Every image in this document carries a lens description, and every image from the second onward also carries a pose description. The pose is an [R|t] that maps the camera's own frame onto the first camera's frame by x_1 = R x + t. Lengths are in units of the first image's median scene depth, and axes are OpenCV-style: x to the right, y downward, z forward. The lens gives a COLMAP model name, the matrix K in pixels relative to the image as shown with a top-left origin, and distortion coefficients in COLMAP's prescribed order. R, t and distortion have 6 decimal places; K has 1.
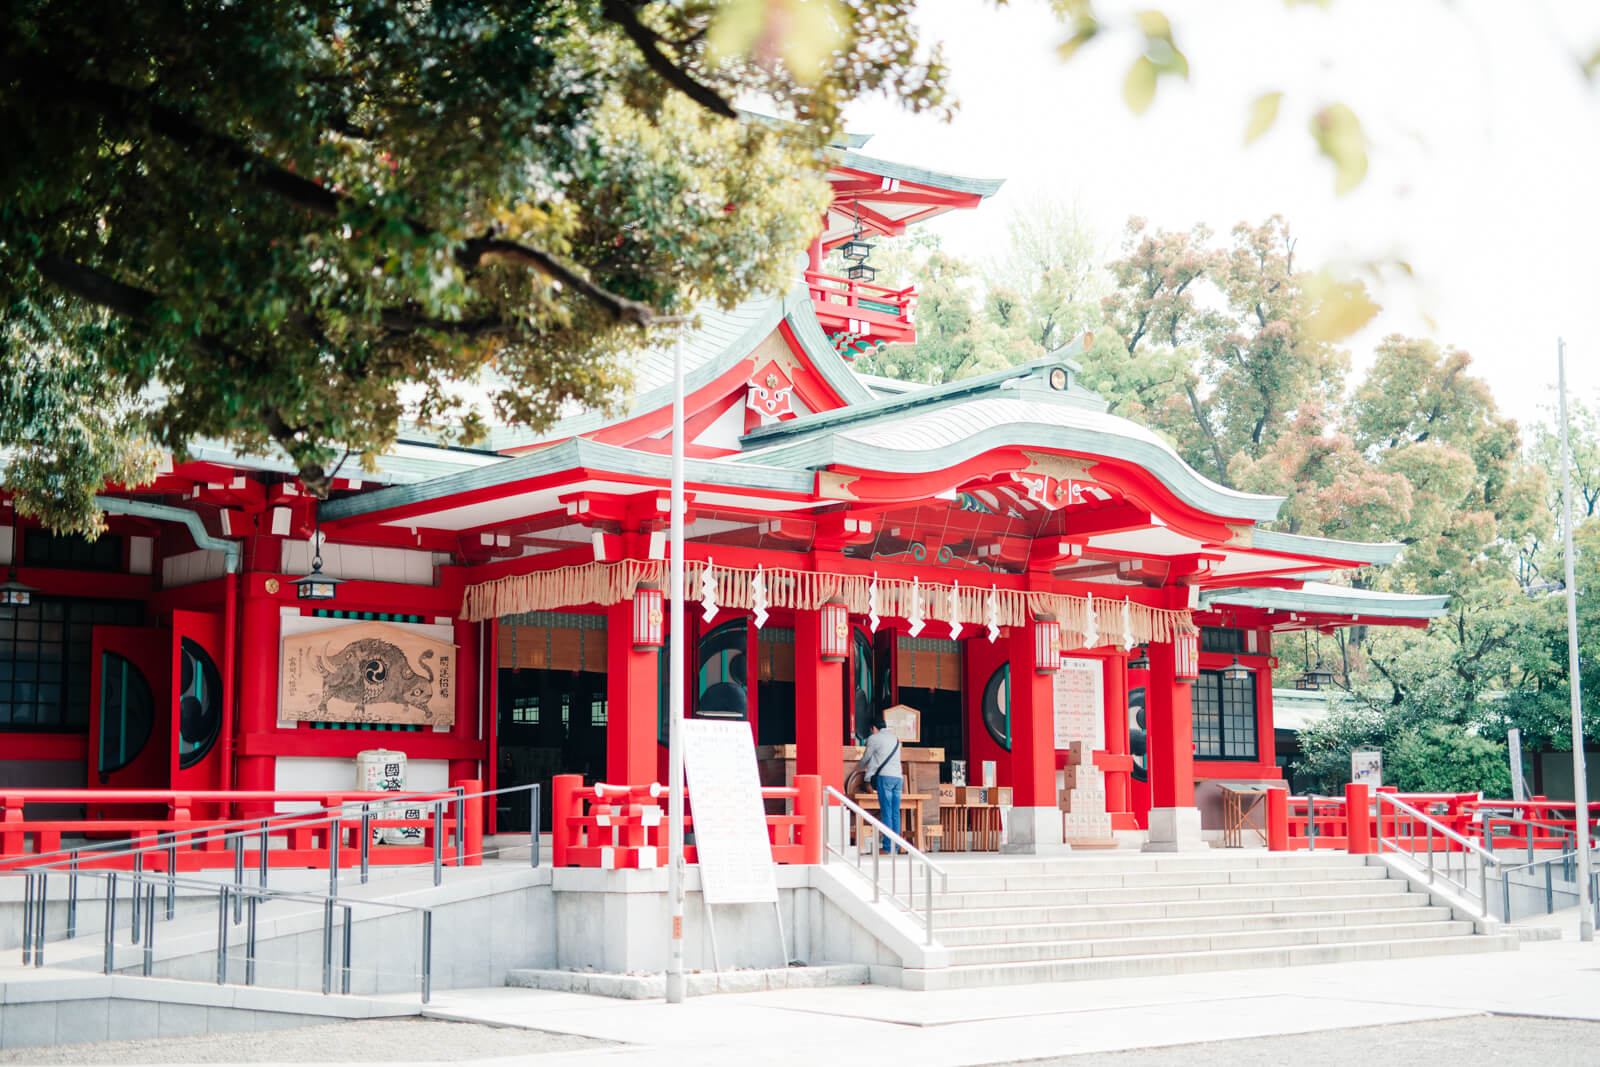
lens RADIAL K [[2252.8, 0, 800.0], [0, 2252.8, 533.5], [0, 0, 1]] dist [-0.104627, -0.019004]
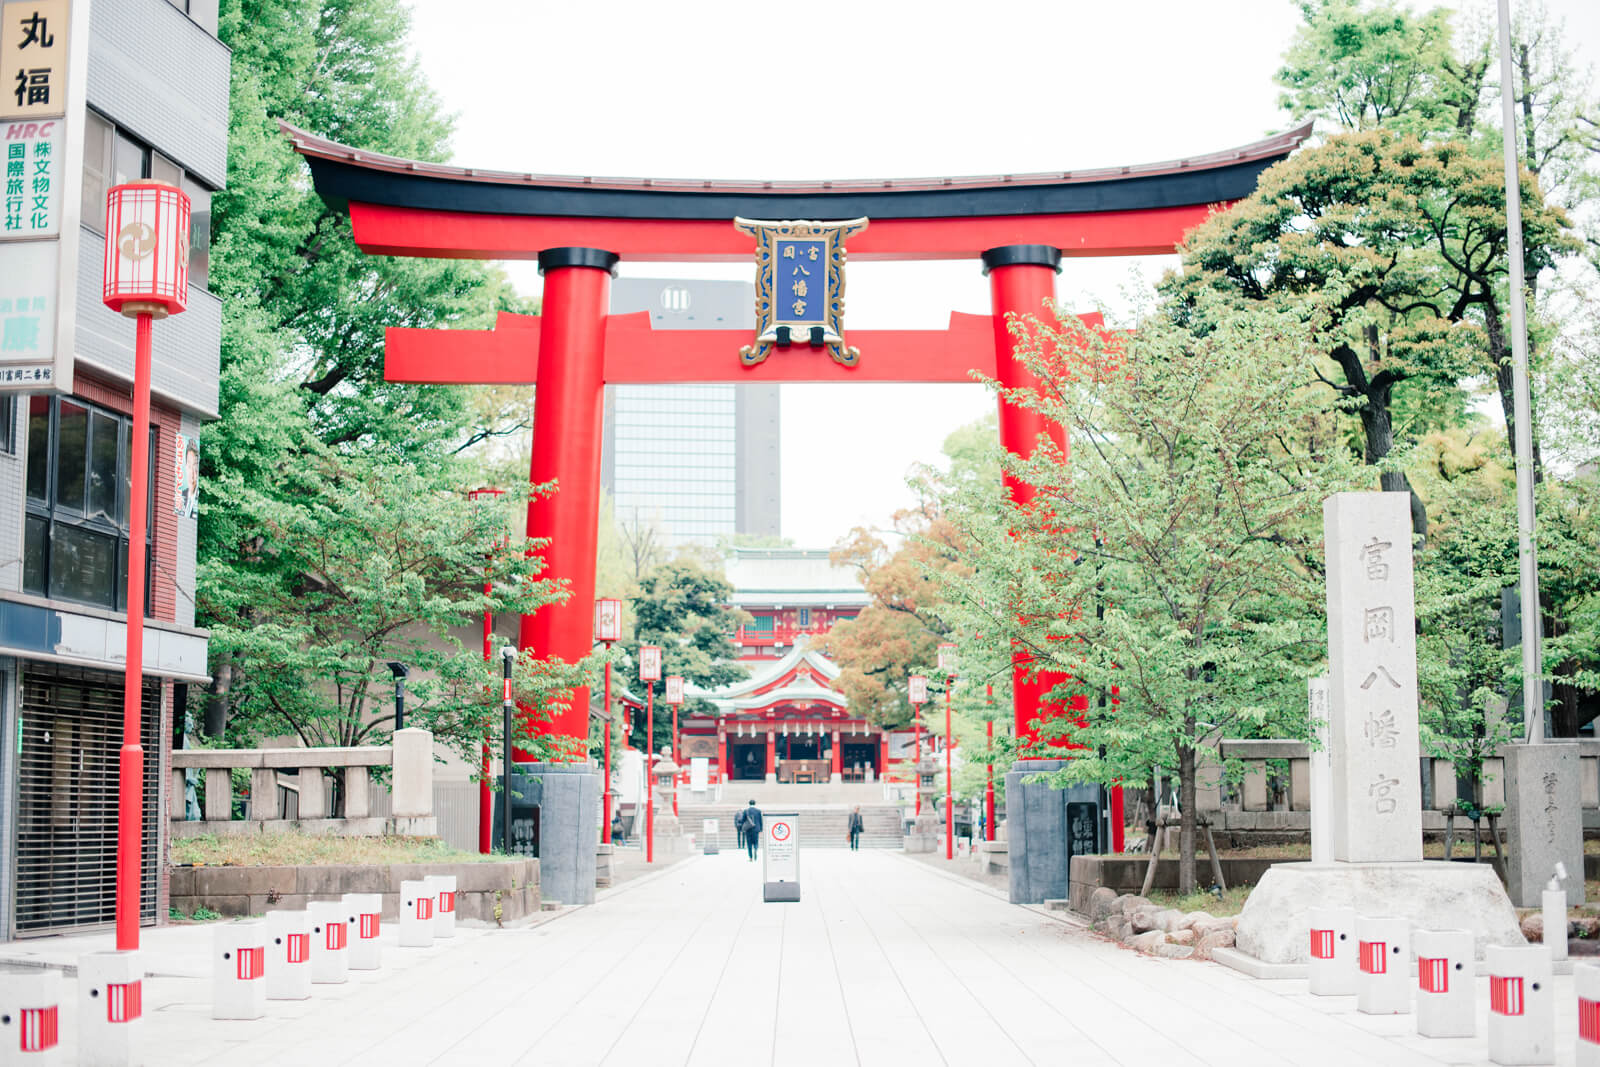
lens RADIAL K [[2252.8, 0, 800.0], [0, 2252.8, 533.5], [0, 0, 1]] dist [-0.104627, -0.019004]
pose [[0.757071, -0.074538, -0.649067, 3.079440], [0.085581, 0.996225, -0.014584, -0.299669], [0.647703, -0.044506, 0.760592, -2.465167]]
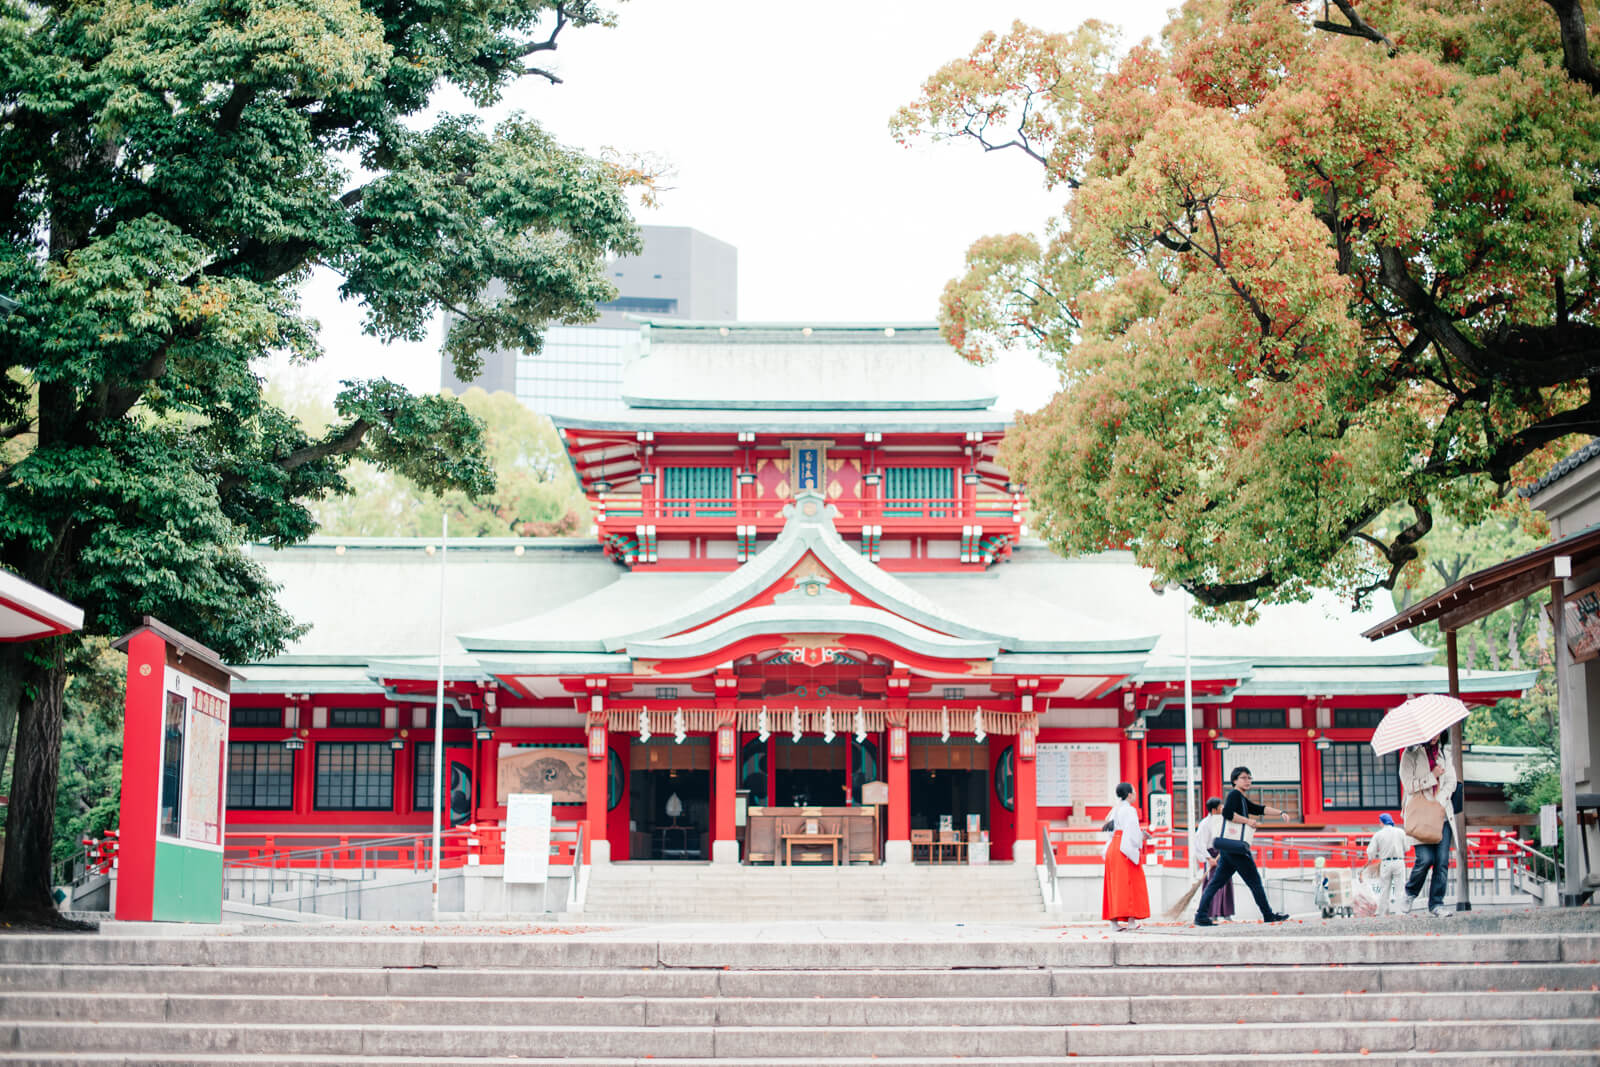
lens RADIAL K [[2252.8, 0, 800.0], [0, 2252.8, 533.5], [0, 0, 1]] dist [-0.104627, -0.019004]
pose [[0.771740, -0.104319, -0.627324, 1.163476], [0.079589, 0.994542, -0.067473, 0.003913], [0.630938, 0.002144, 0.775830, -0.329818]]
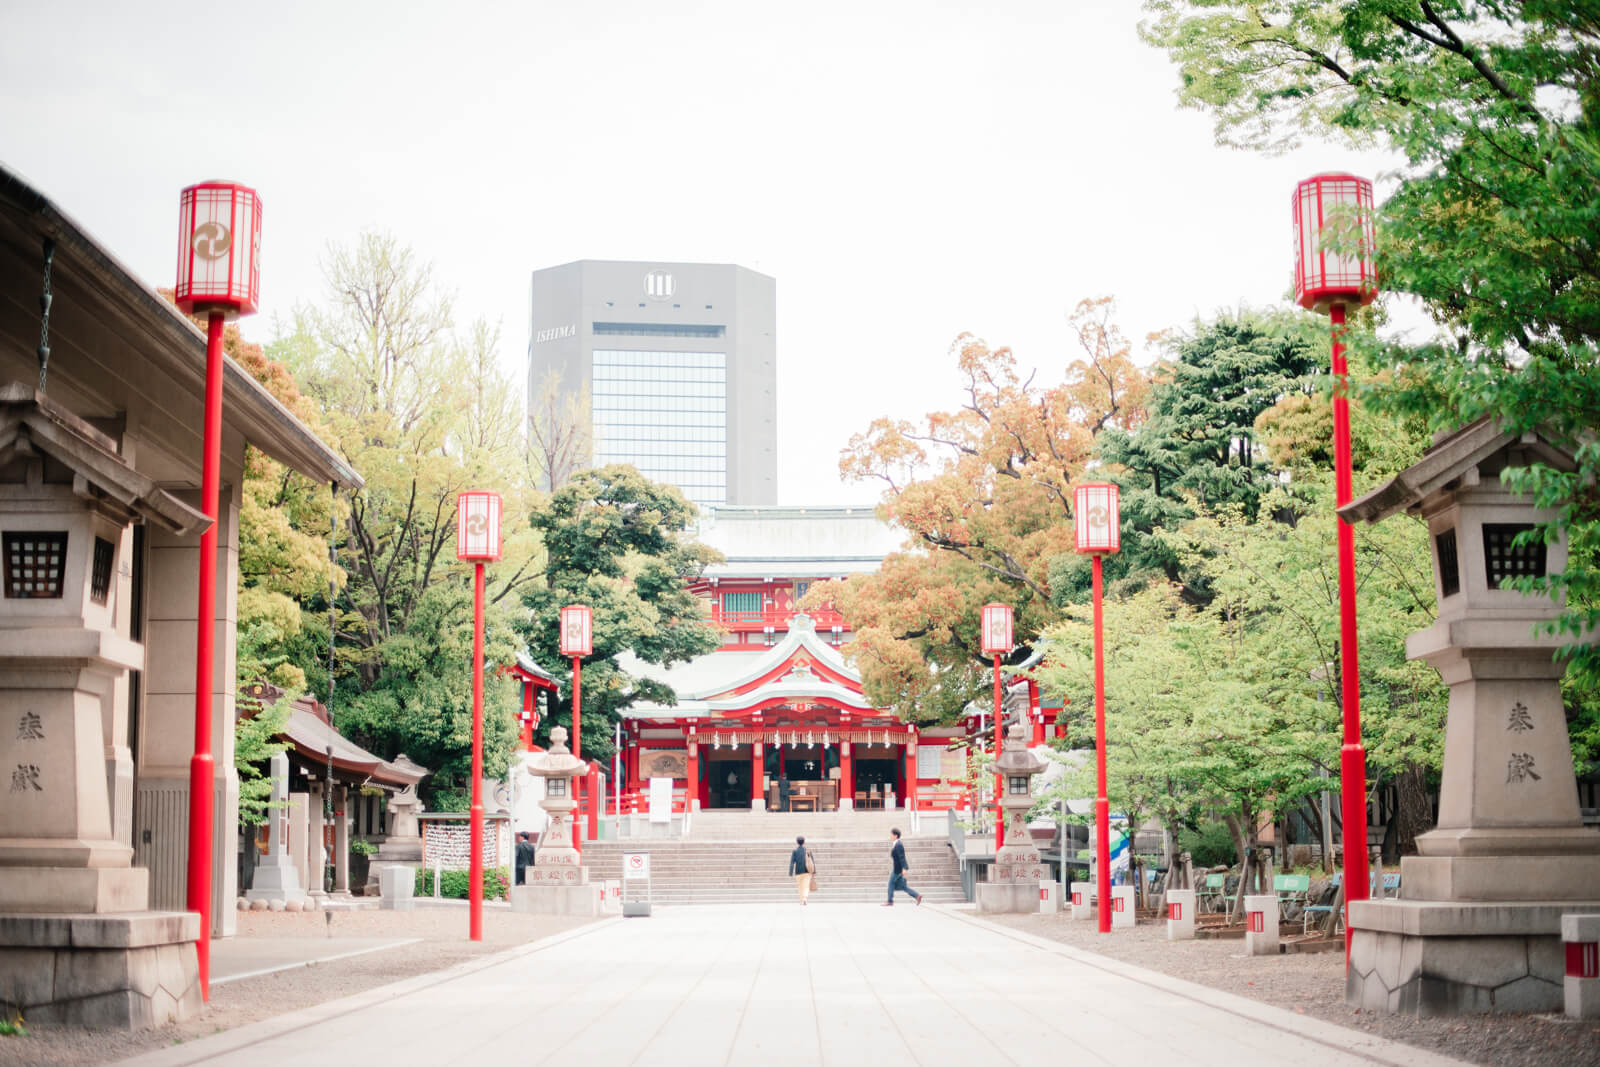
lens RADIAL K [[2252.8, 0, 800.0], [0, 2252.8, 533.5], [0, 0, 1]] dist [-0.104627, -0.019004]
pose [[0.756916, -0.090114, -0.647269, 2.306726], [0.088729, 0.995447, -0.034828, -0.159495], [0.647461, -0.031070, 0.761465, -1.573366]]
